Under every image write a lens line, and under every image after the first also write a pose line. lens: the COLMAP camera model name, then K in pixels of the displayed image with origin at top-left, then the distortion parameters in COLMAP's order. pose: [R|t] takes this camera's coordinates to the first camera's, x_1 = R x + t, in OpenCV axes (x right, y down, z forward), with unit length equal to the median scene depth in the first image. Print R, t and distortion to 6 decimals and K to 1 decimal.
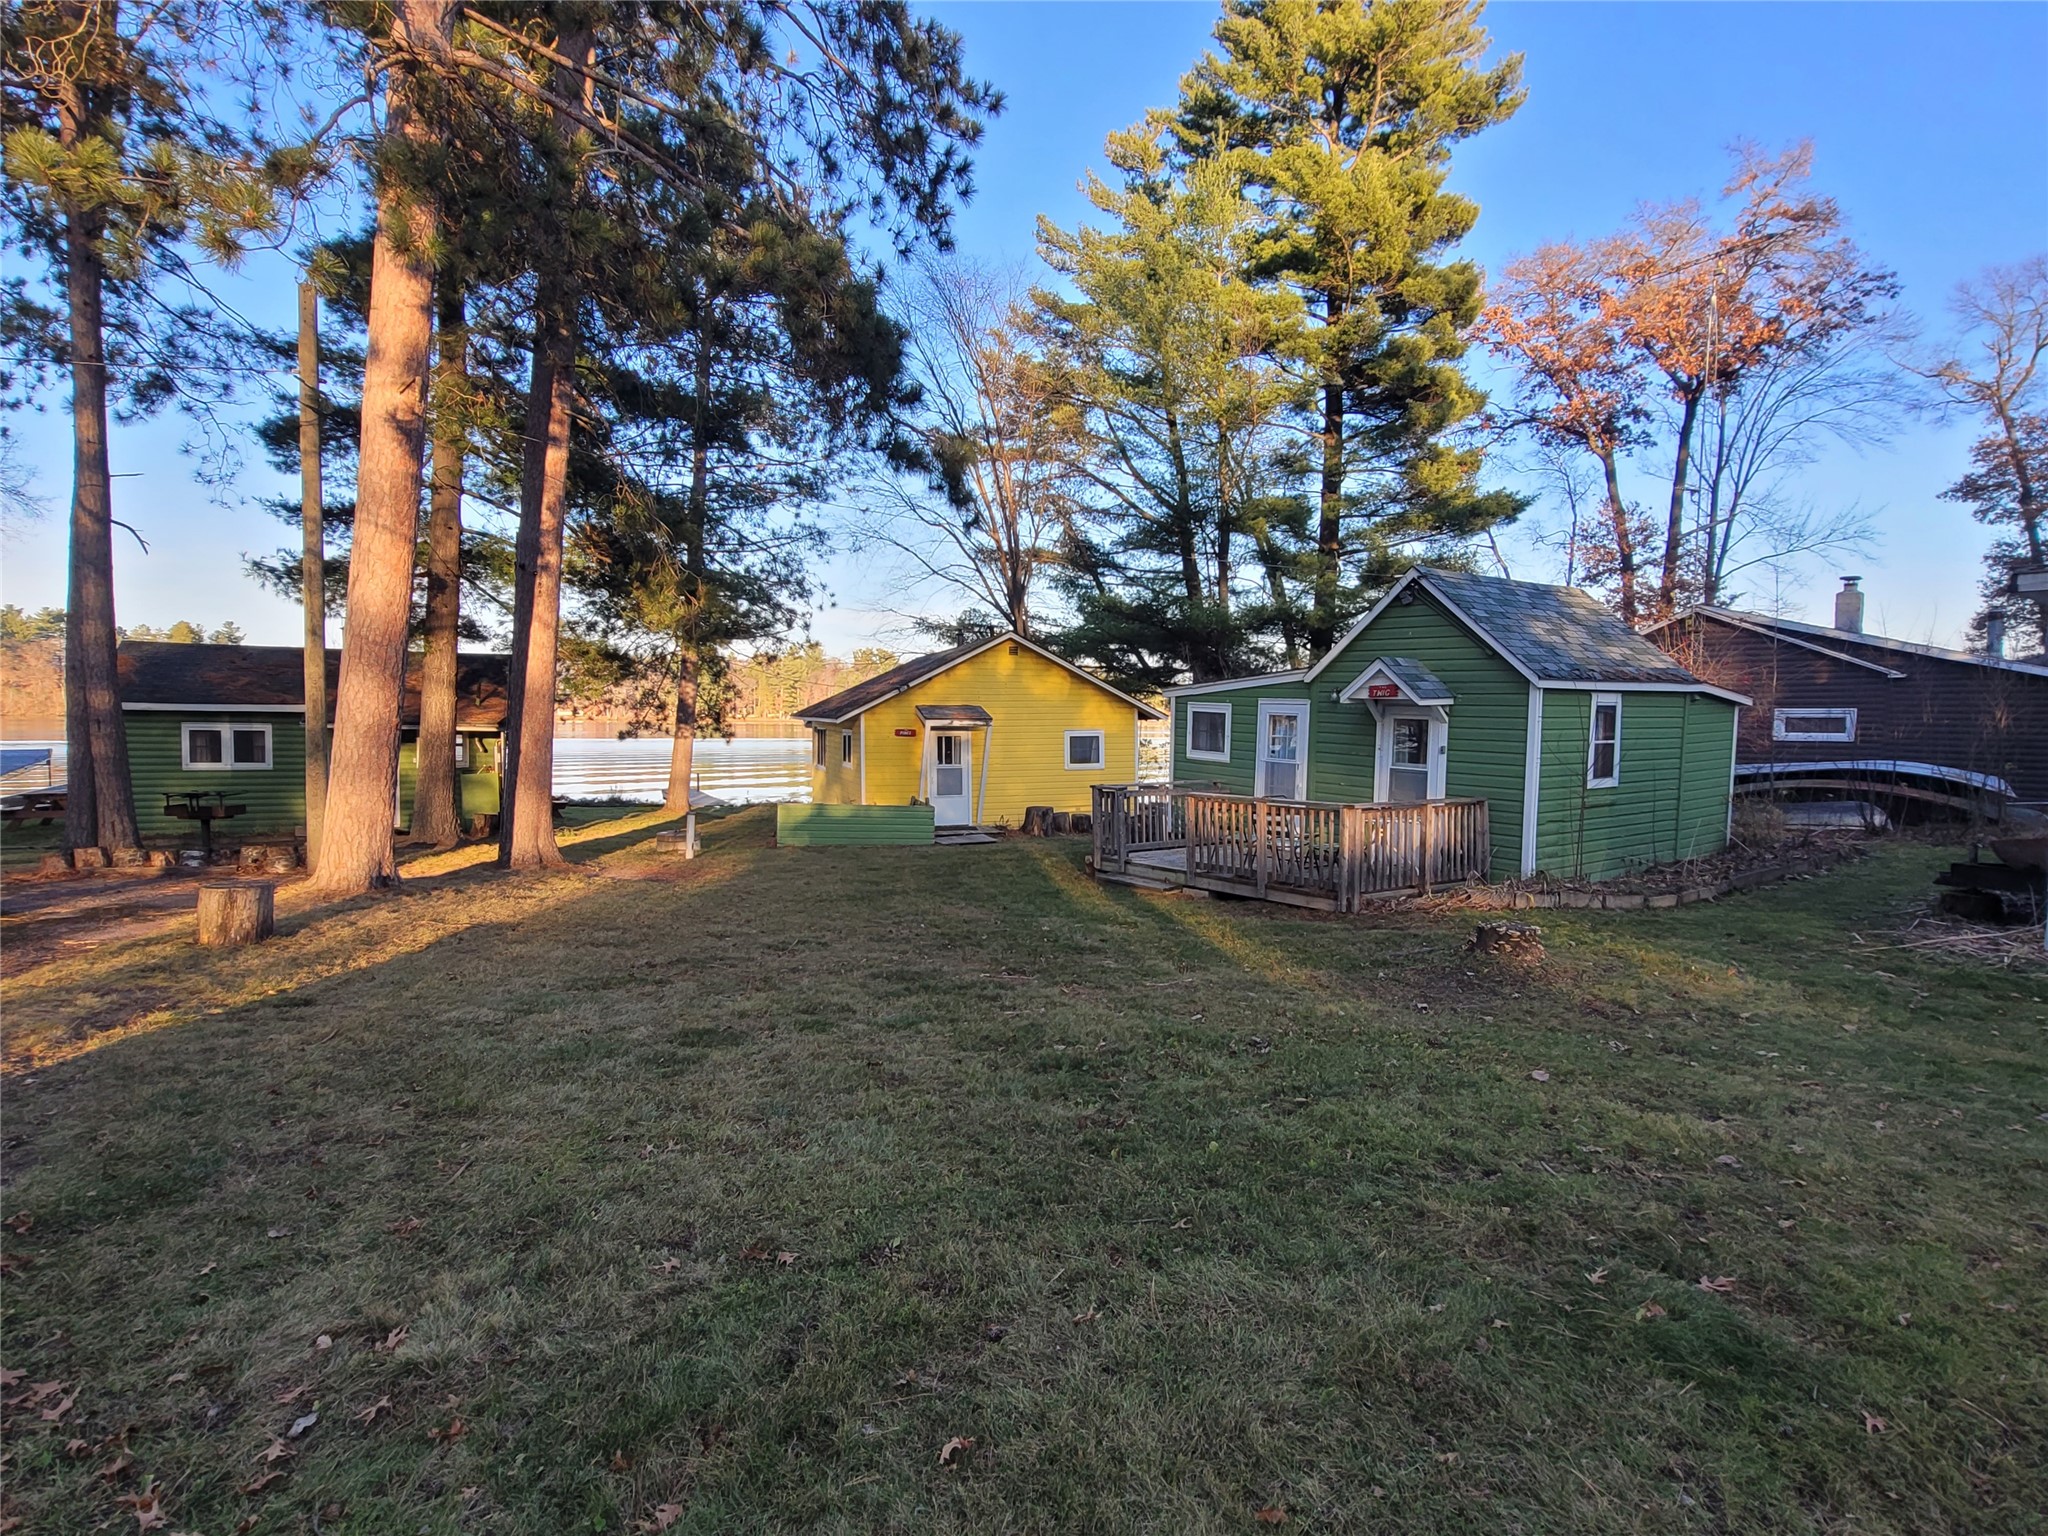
lens RADIAL K [[1079.6, 0, 1018.2], [0, 1079.6, 779.6], [0, 0, 1]] dist [-0.003554, -0.001253]
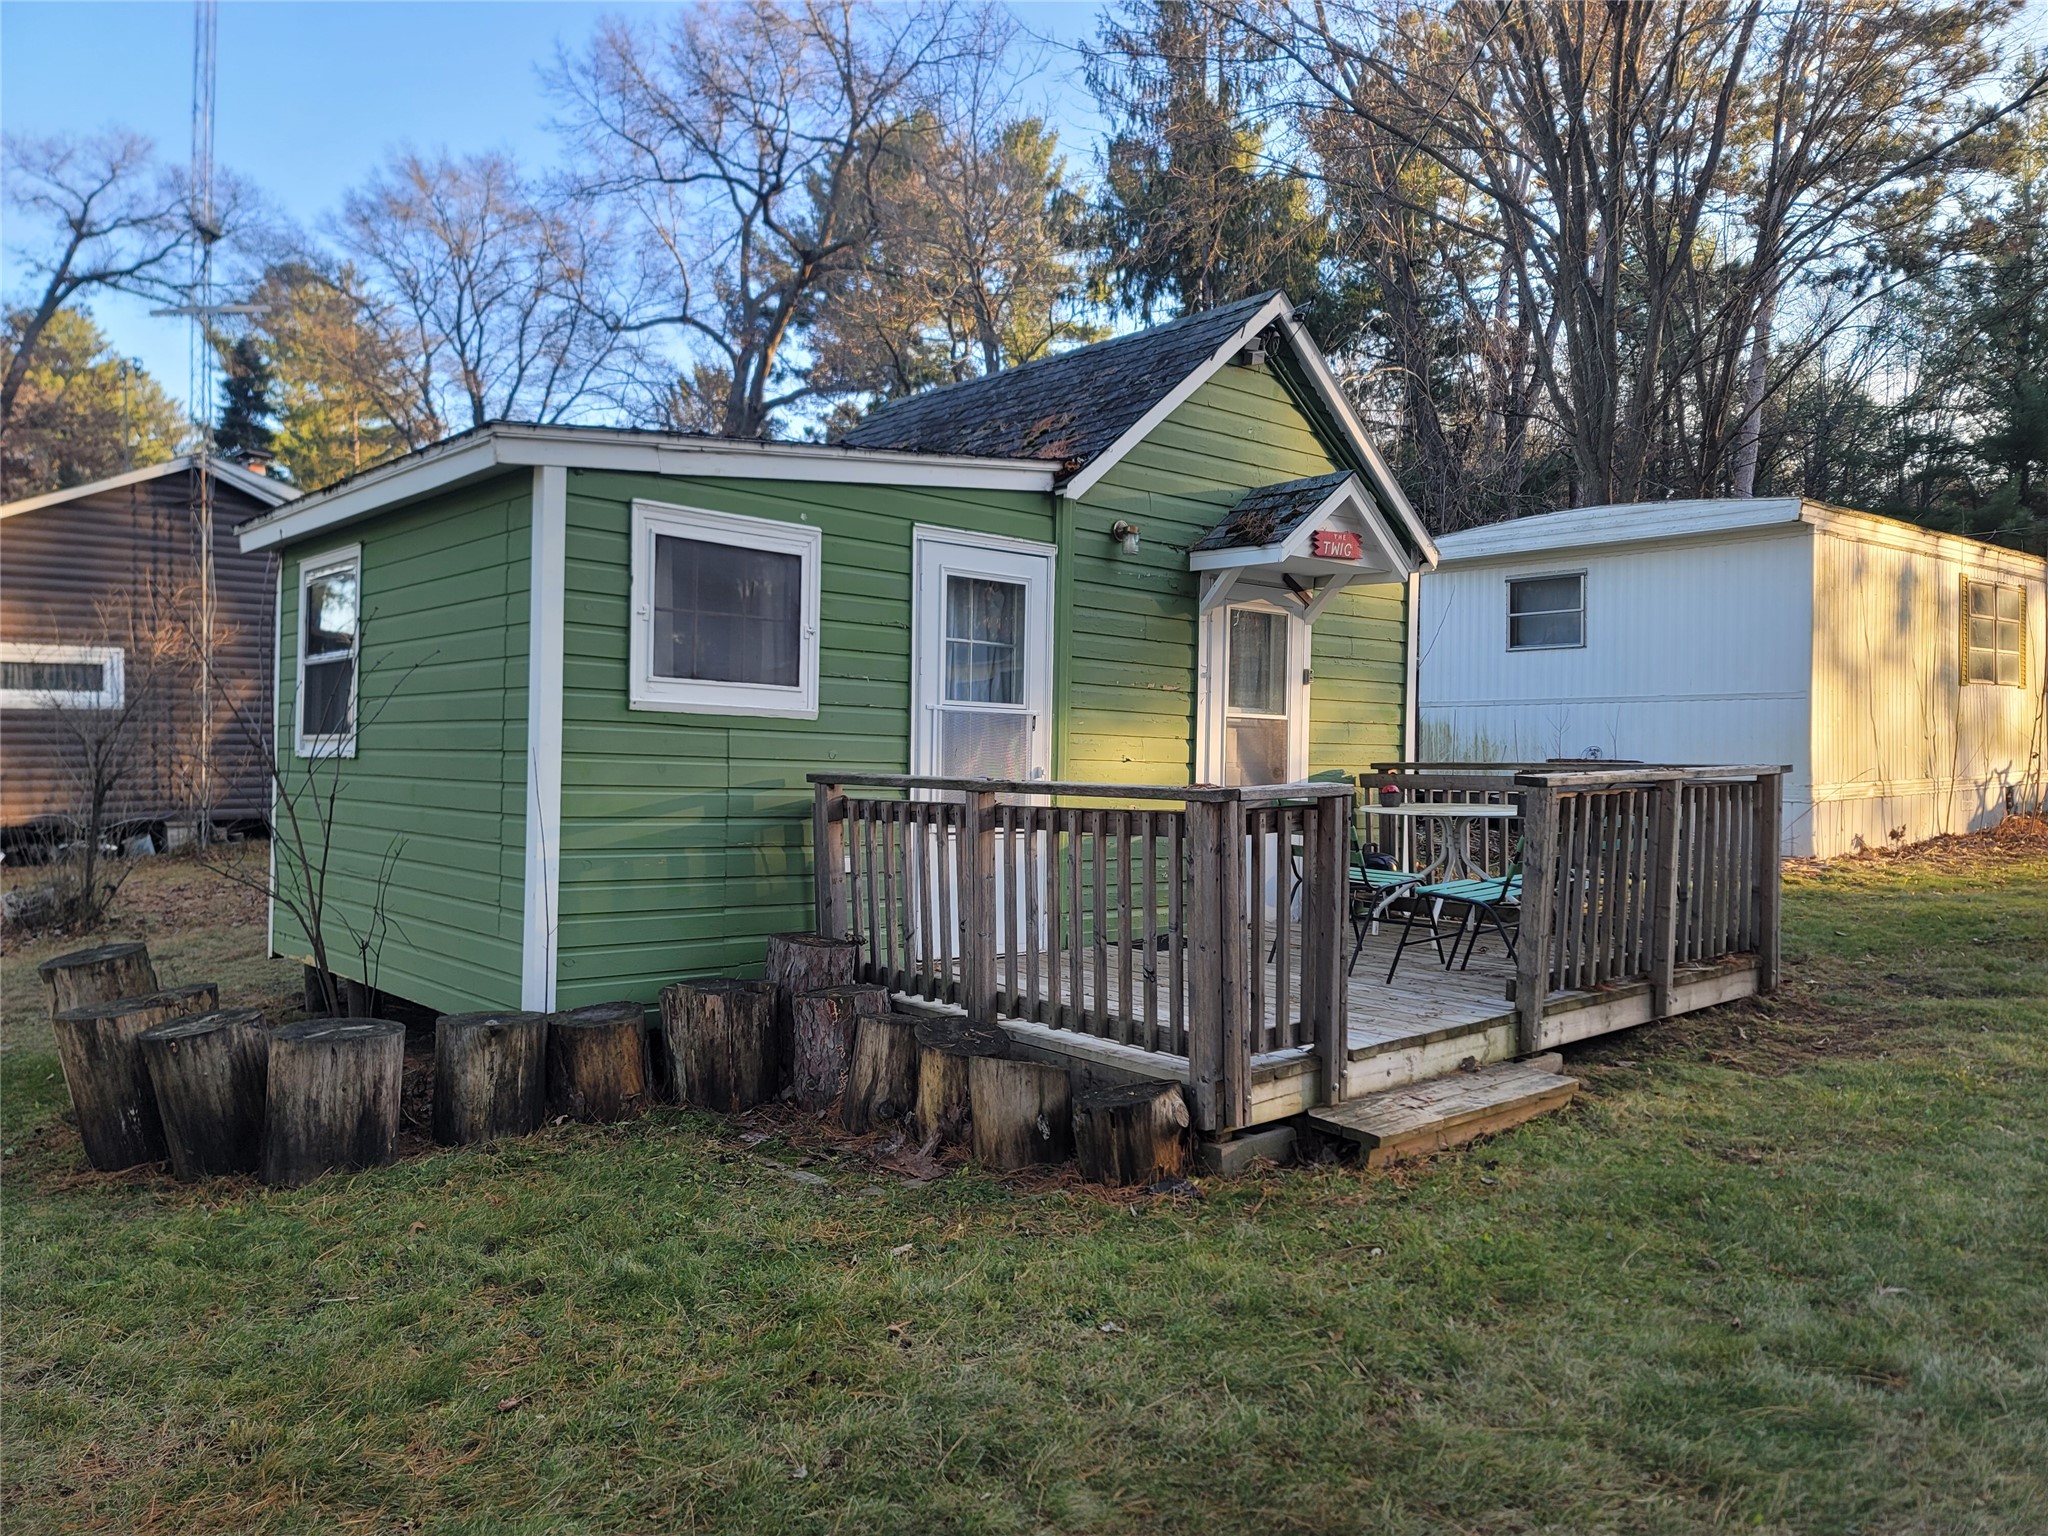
lens RADIAL K [[1512.1, 0, 1024.0], [0, 1512.1, 768.0], [0, 0, 1]] dist [0.004239, 0.000633]
pose [[-0.086043, -0.036730, 0.995614, -0.122684], [0.048628, 0.997974, 0.041020, -0.008489], [-0.995104, 0.051944, -0.084082, 0.504980]]
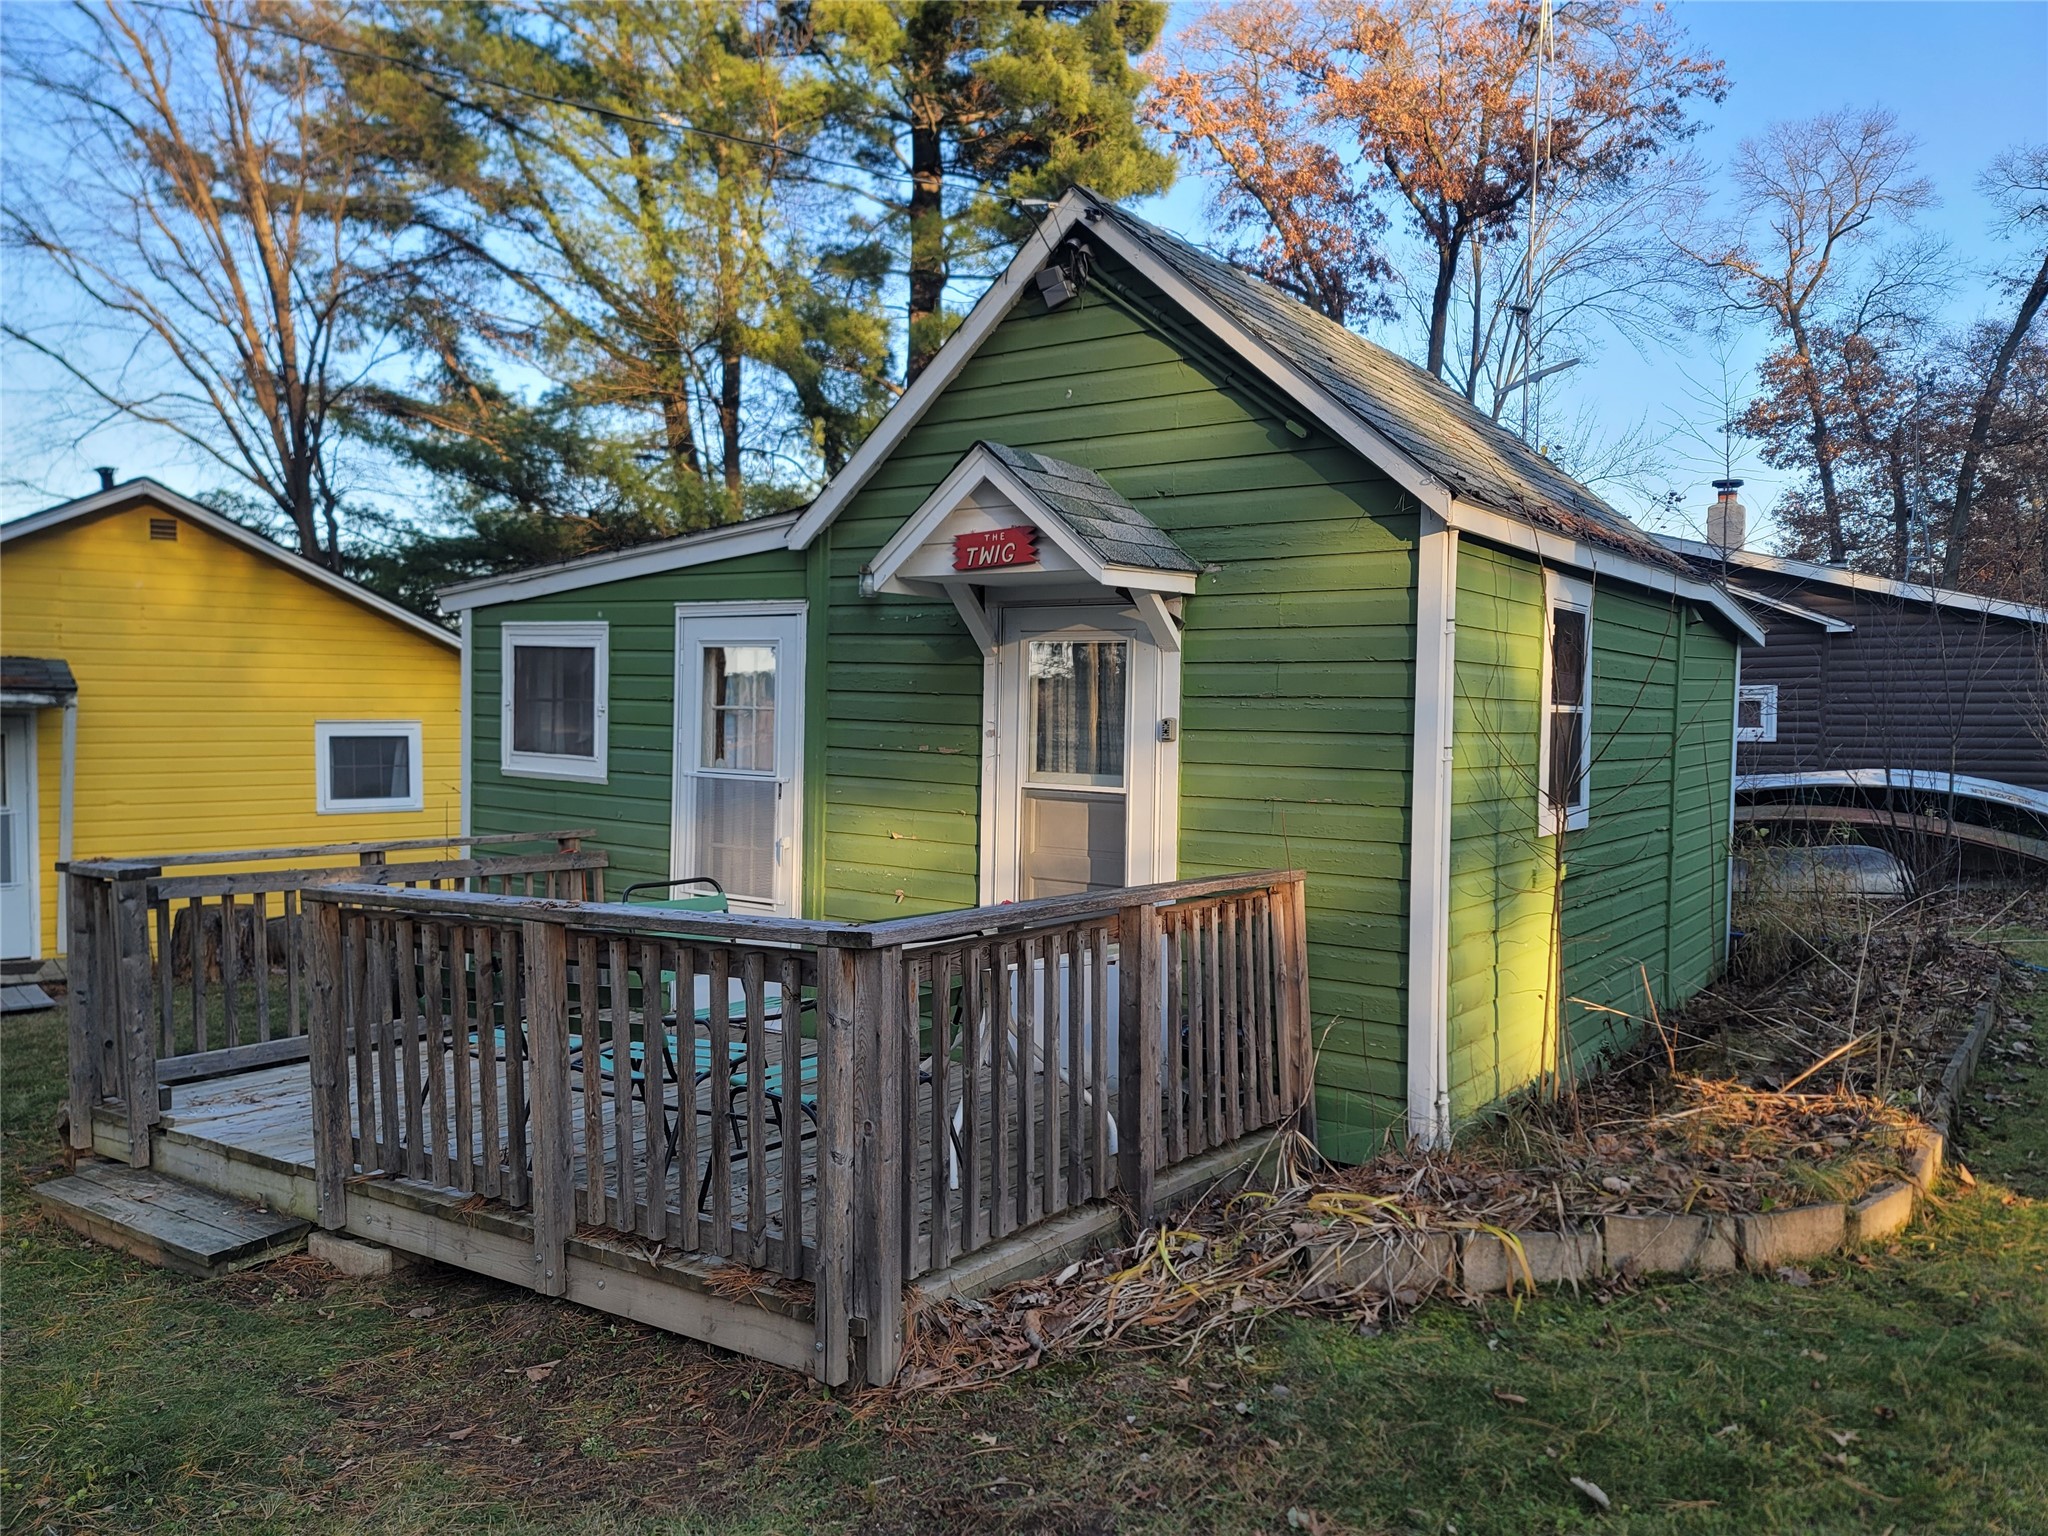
lens RADIAL K [[1512.1, 0, 1024.0], [0, 1512.1, 768.0], [0, 0, 1]] dist [0.004239, 0.000633]
pose [[0.948589, -0.009258, 0.316375, 0.086896], [0.021598, 0.999136, -0.035521, 0.000119], [-0.315772, 0.040528, 0.947969, 0.244926]]
